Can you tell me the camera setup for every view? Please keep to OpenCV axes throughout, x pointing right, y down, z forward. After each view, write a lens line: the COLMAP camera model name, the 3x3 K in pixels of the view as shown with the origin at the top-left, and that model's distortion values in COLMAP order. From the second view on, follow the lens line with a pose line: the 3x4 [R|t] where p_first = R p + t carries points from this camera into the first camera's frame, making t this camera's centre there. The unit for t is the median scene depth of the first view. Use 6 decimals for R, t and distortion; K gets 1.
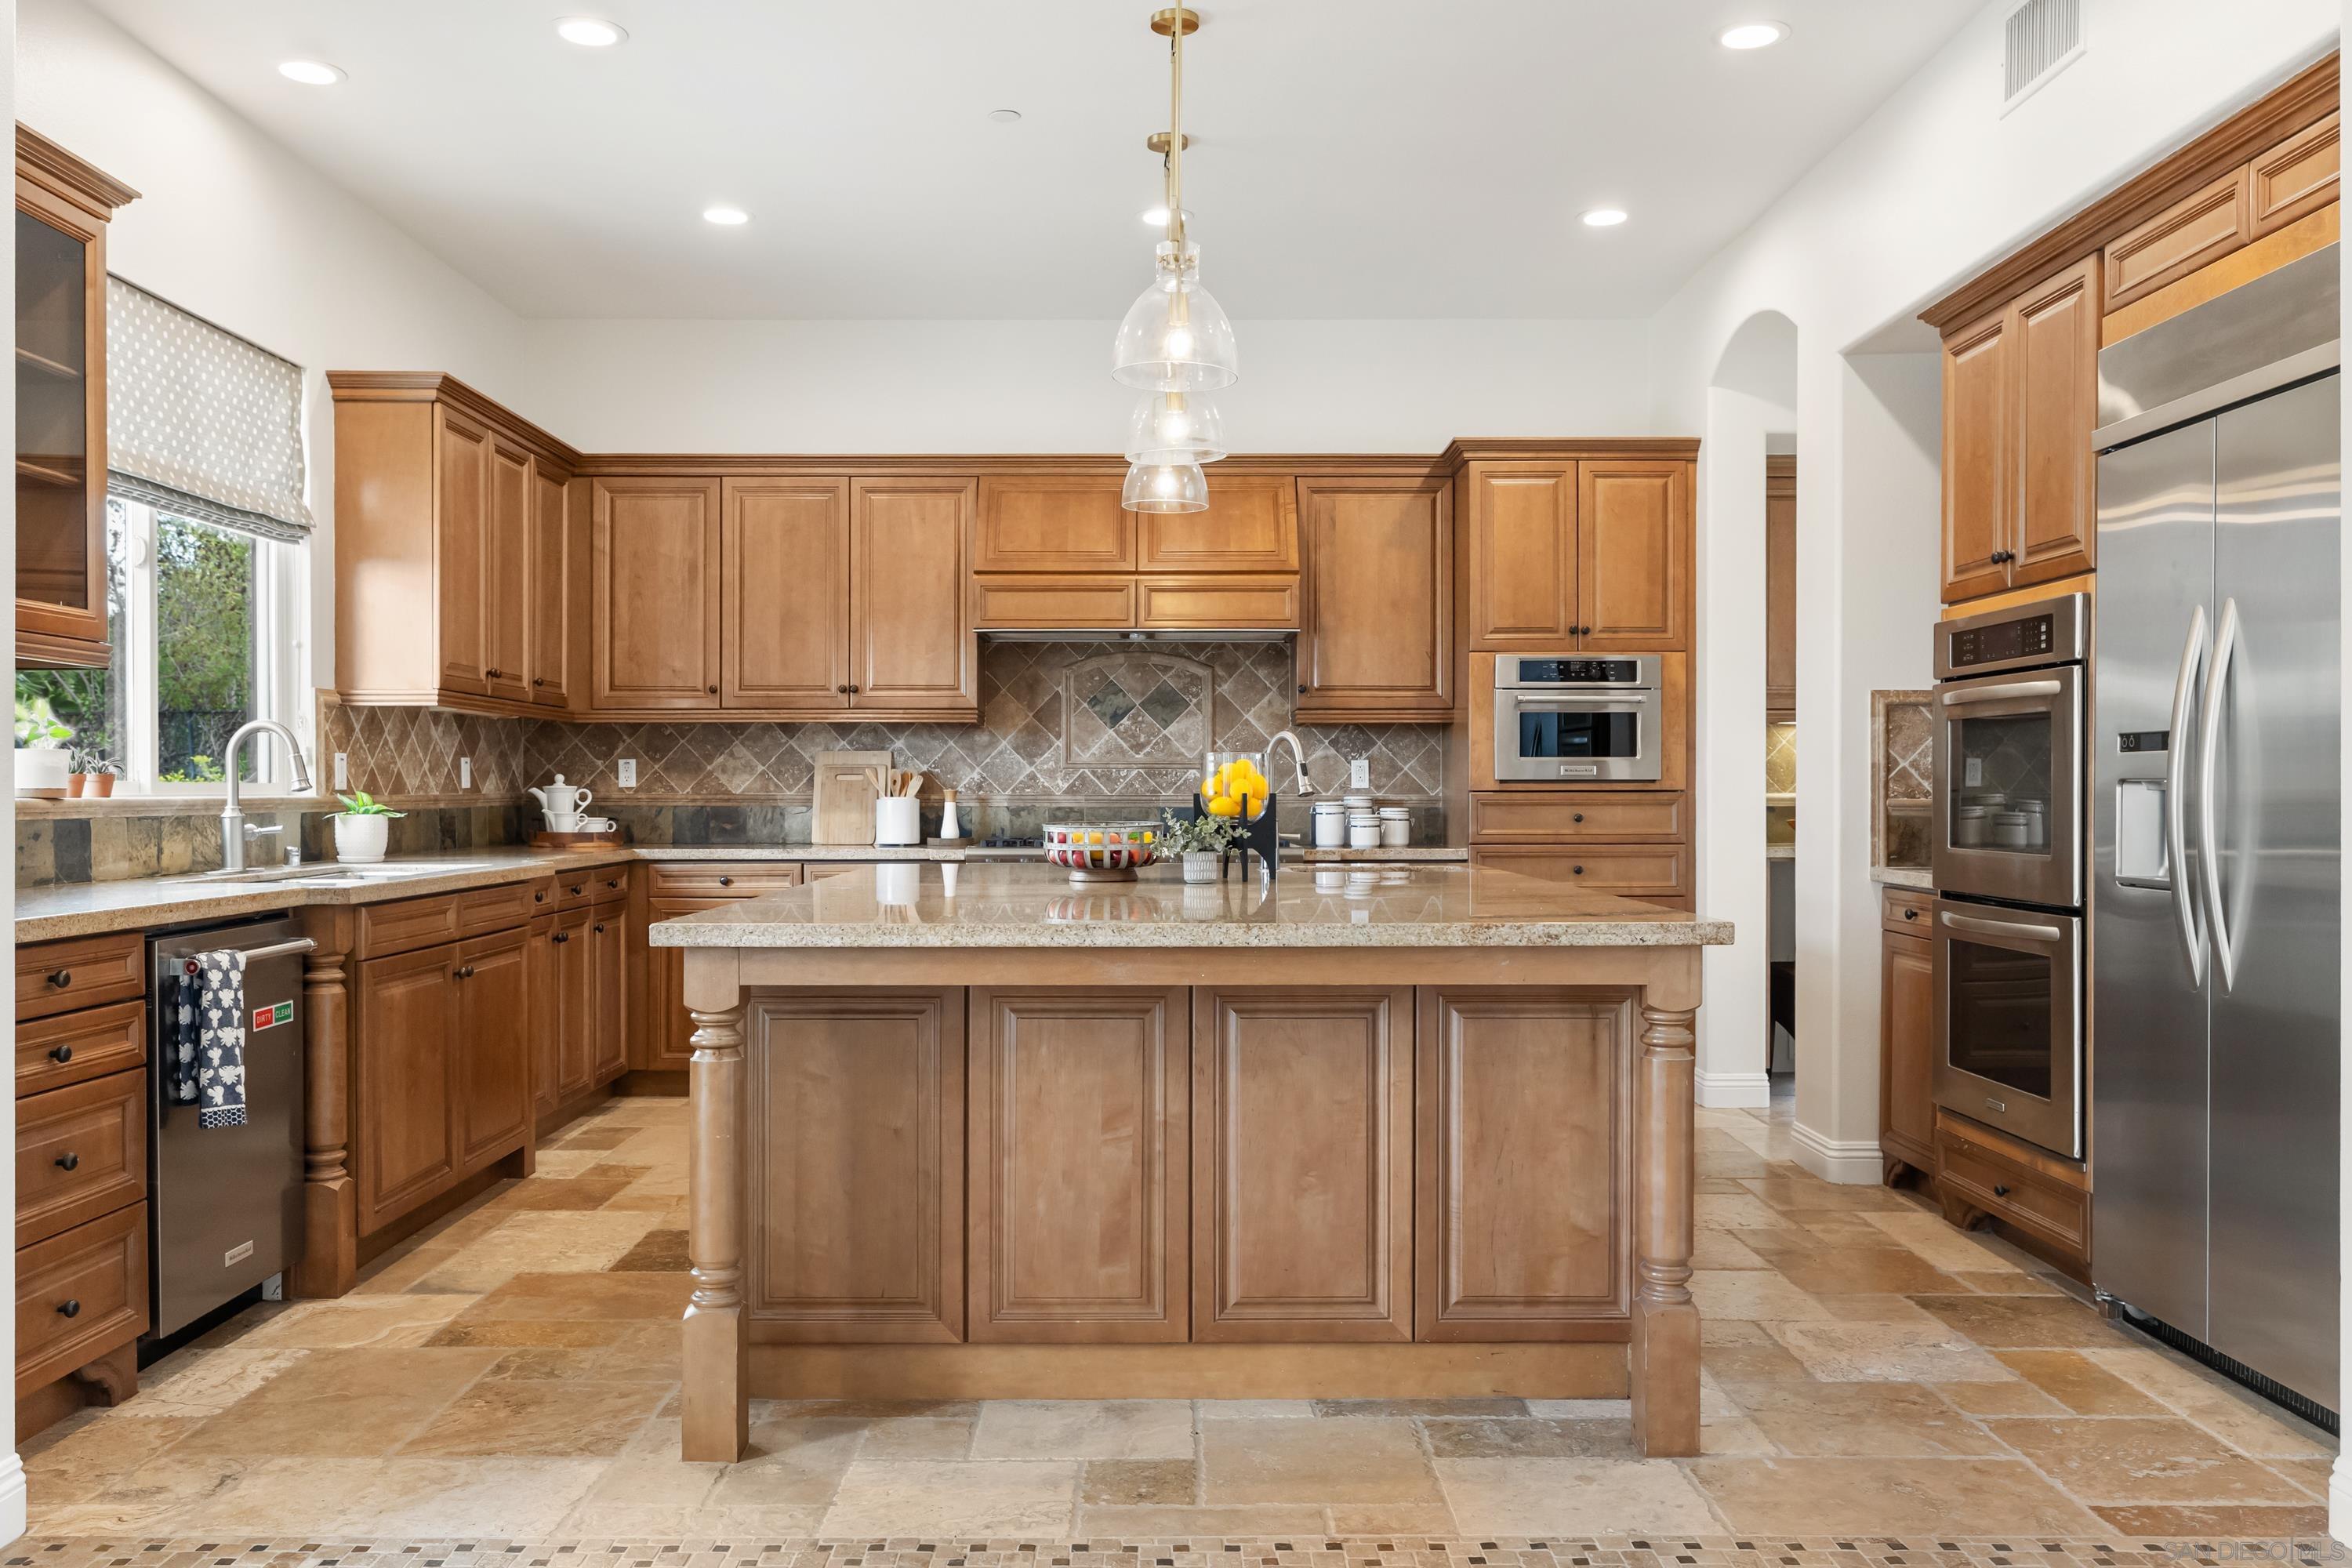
lens RADIAL K [[1813.5, 0, 1186.2], [0, 1813.5, 795.2], [0, 0, 1]] dist [0.000637, 0.002804]
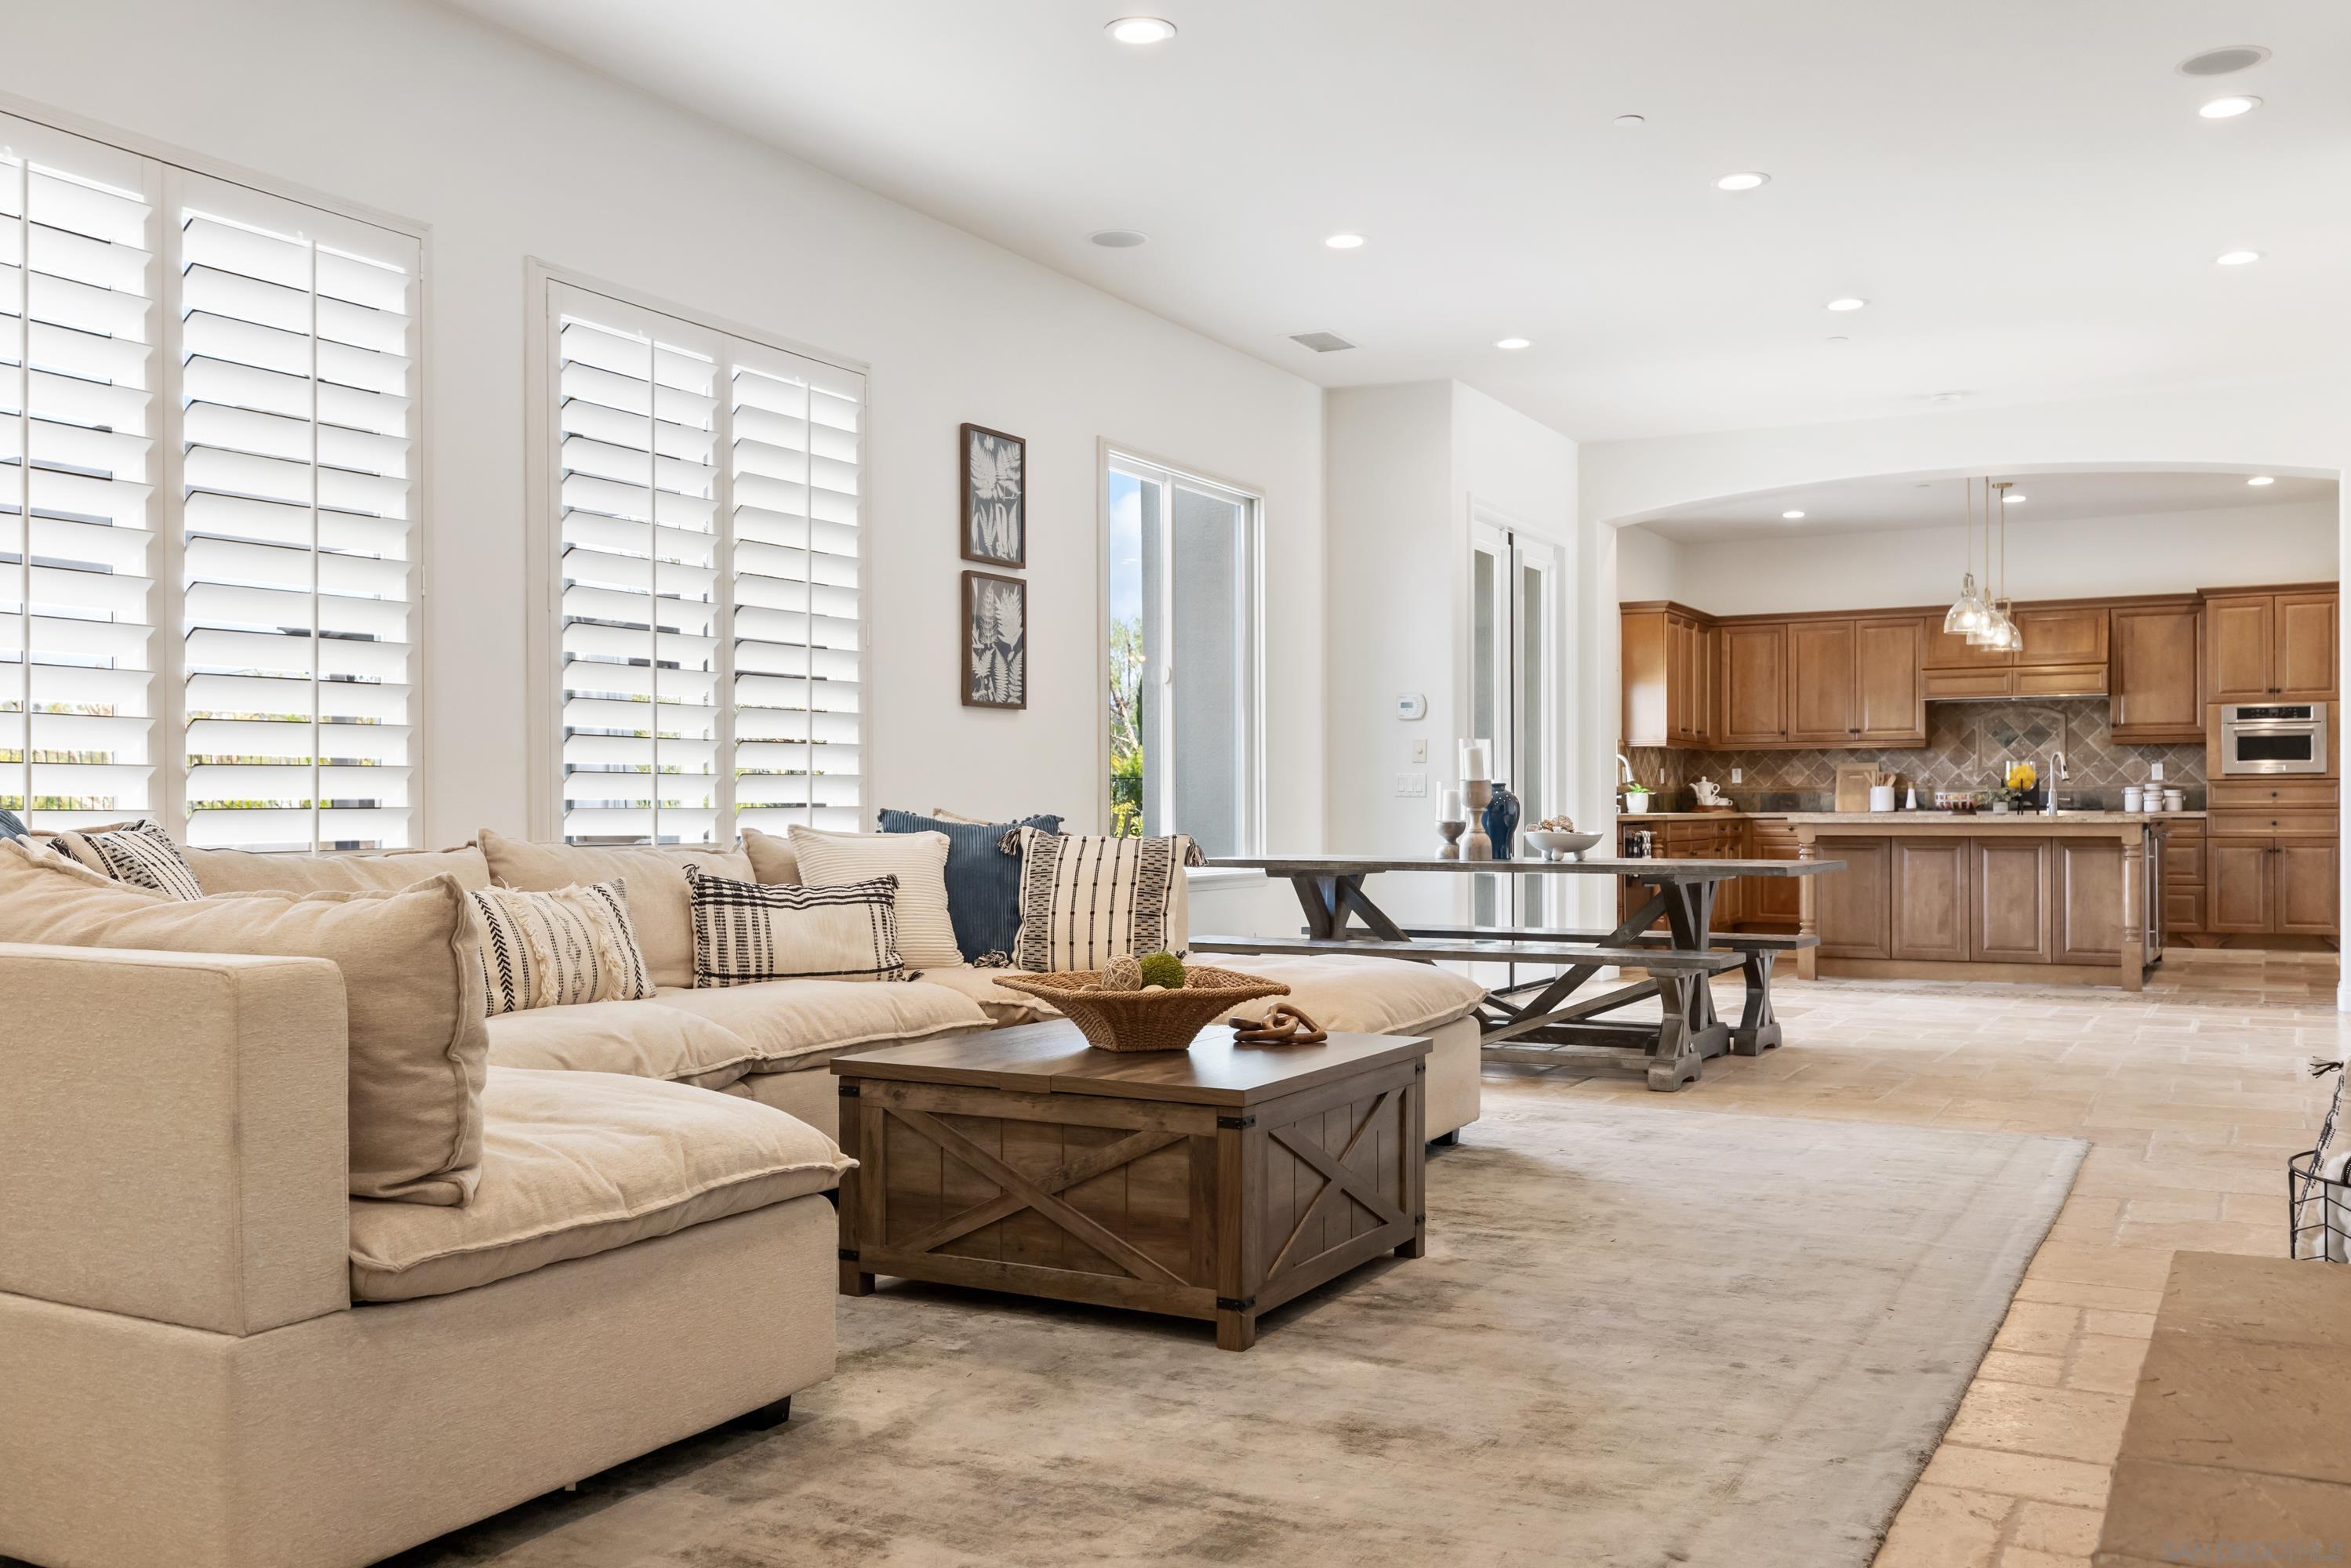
lens RADIAL K [[2051.1, 0, 1188.3], [0, 2051.1, 808.1], [0, 0, 1]] dist [0.039811, 0.005870]
pose [[0.875421, -0.002882, -0.483353, 0.253094], [0.002058, 0.999995, -0.002236, 0.027468], [0.483358, 0.000963, 0.875422, -1.265967]]
